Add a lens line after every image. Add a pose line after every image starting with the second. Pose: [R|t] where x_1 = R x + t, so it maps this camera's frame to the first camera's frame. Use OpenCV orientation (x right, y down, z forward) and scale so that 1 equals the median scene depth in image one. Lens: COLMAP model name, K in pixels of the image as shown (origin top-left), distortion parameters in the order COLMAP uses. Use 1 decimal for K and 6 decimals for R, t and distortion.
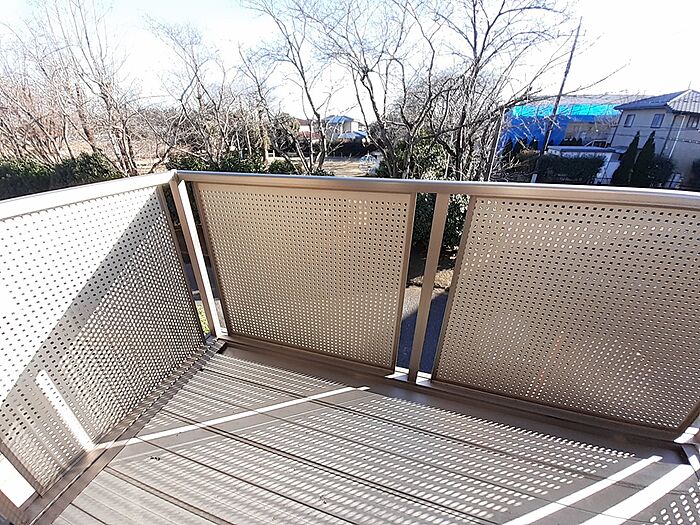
lens RADIAL K [[272.4, 0, 345.6], [0, 272.4, 263.8], [0, 0, 1]] dist [0.003437, 0.000243]
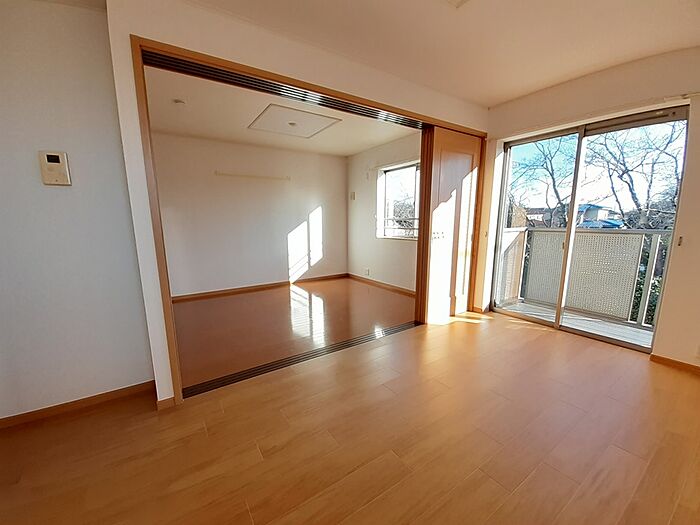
lens RADIAL K [[272.4, 0, 349.6], [0, 272.4, 259.1], [0, 0, 1]] dist [0.003437, 0.000243]
pose [[0.759058, 0.104011, -0.642661, -0.023044], [-0.292629, 0.936321, -0.194090, 0.163916], [0.581549, 0.335387, 0.741159, -0.320234]]
